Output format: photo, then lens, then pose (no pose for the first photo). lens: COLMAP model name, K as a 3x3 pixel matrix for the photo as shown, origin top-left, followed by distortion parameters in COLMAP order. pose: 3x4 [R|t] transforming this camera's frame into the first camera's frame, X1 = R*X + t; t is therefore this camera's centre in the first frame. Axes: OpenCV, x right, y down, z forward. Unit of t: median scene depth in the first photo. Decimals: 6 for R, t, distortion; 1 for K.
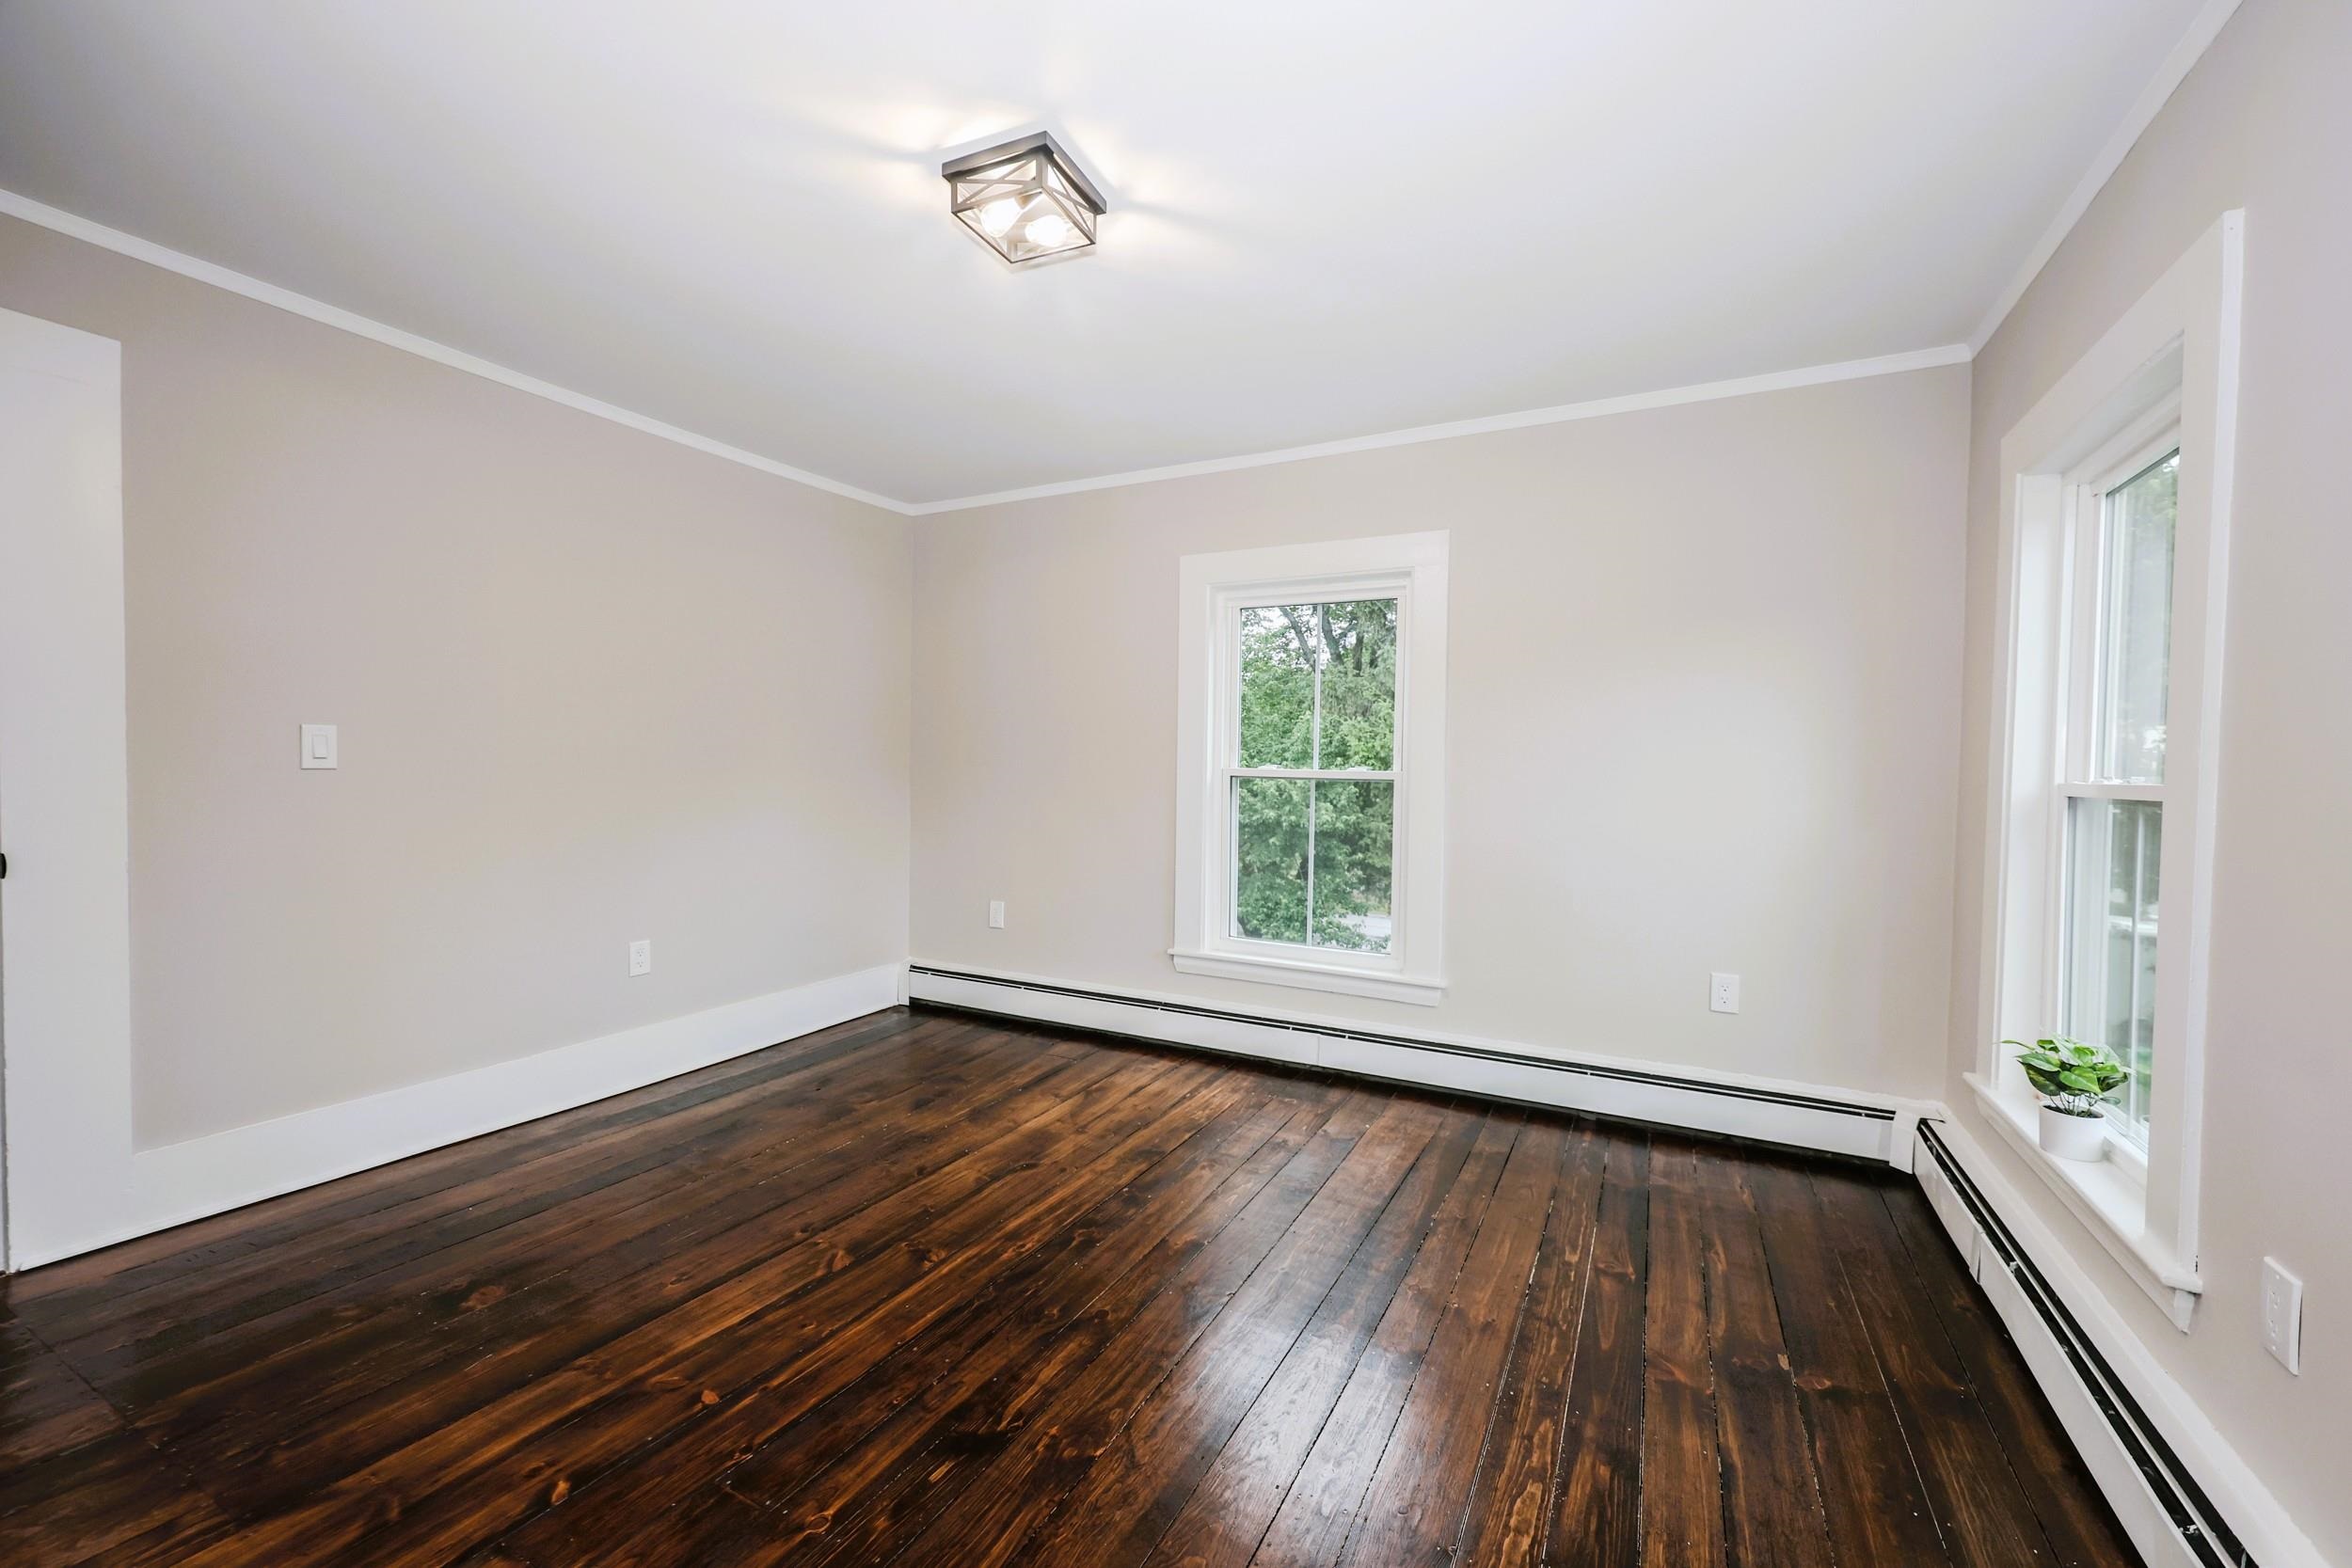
lens RADIAL K [[968.7, 0, 1167.7], [0, 968.7, 788.3], [0, 0, 1]] dist [-0.002021, 0.000247]
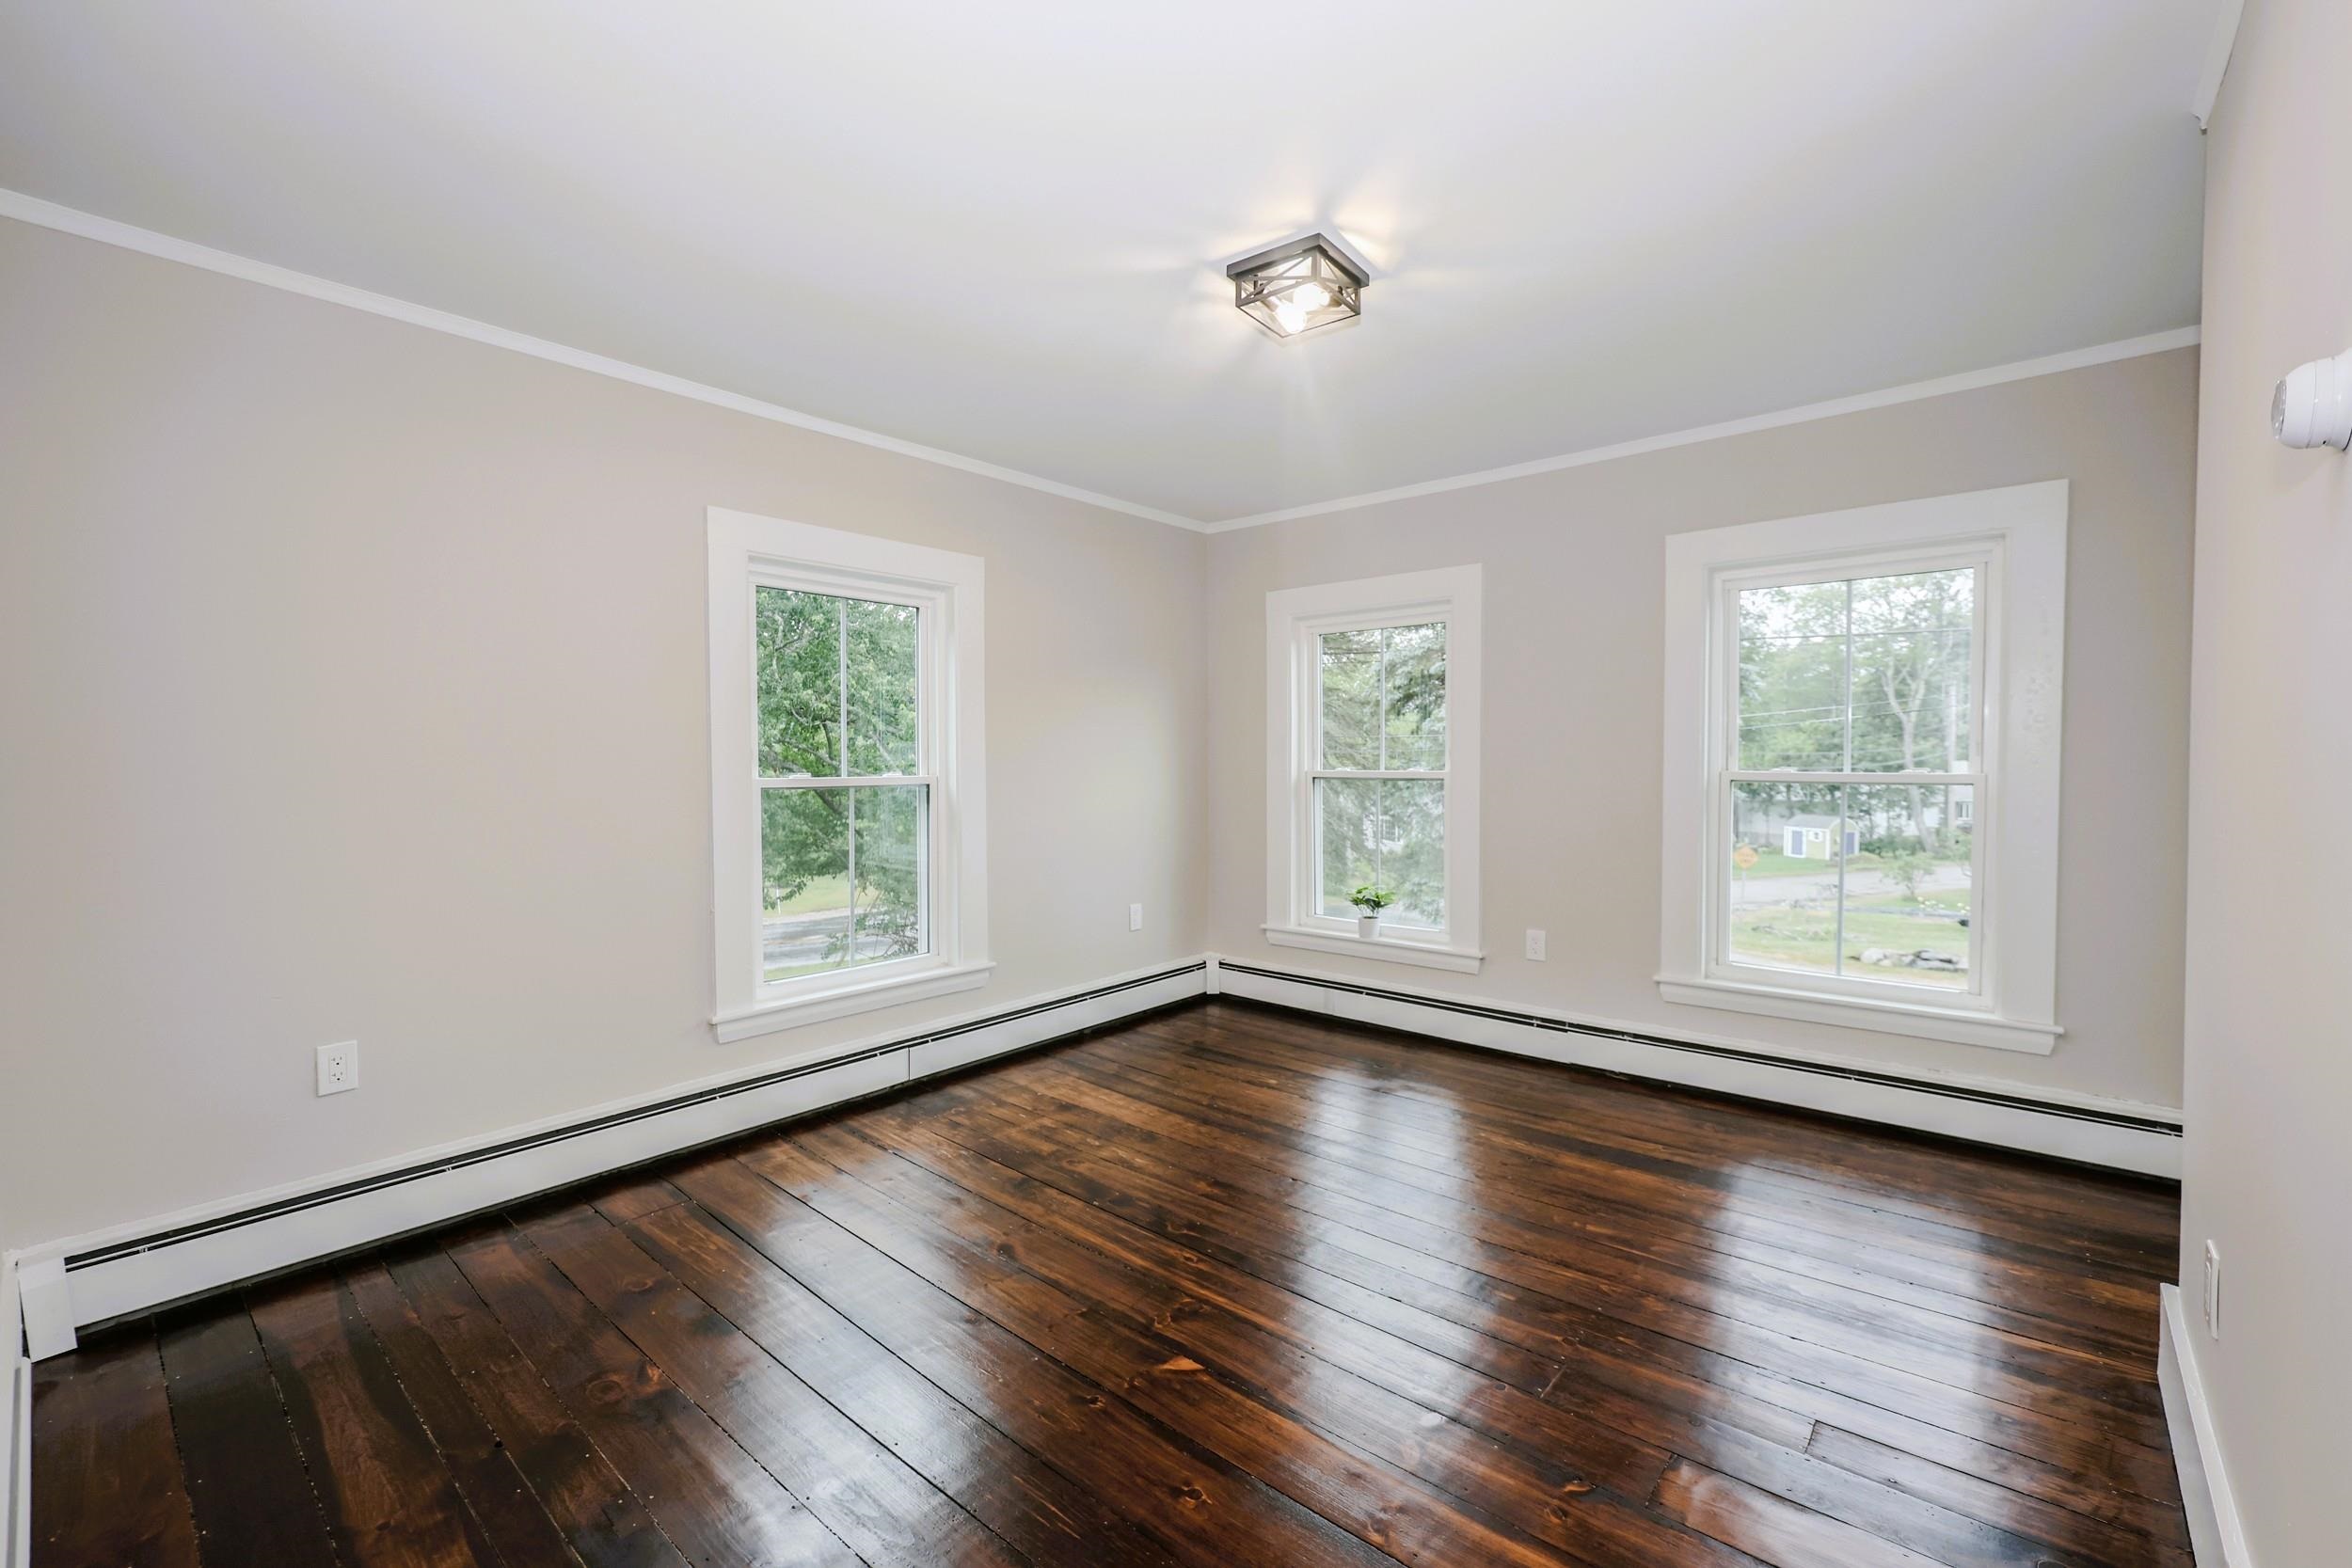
lens RADIAL K [[935.6, 0, 1259.2], [0, 935.6, 783.9], [0, 0, 1]] dist [-0.058050, 0.019275]
pose [[0.193003, -0.045050, 0.980163, -0.769405], [0.041218, 0.998436, 0.037774, -0.035624], [-0.980332, 0.033109, 0.194558, 0.534420]]
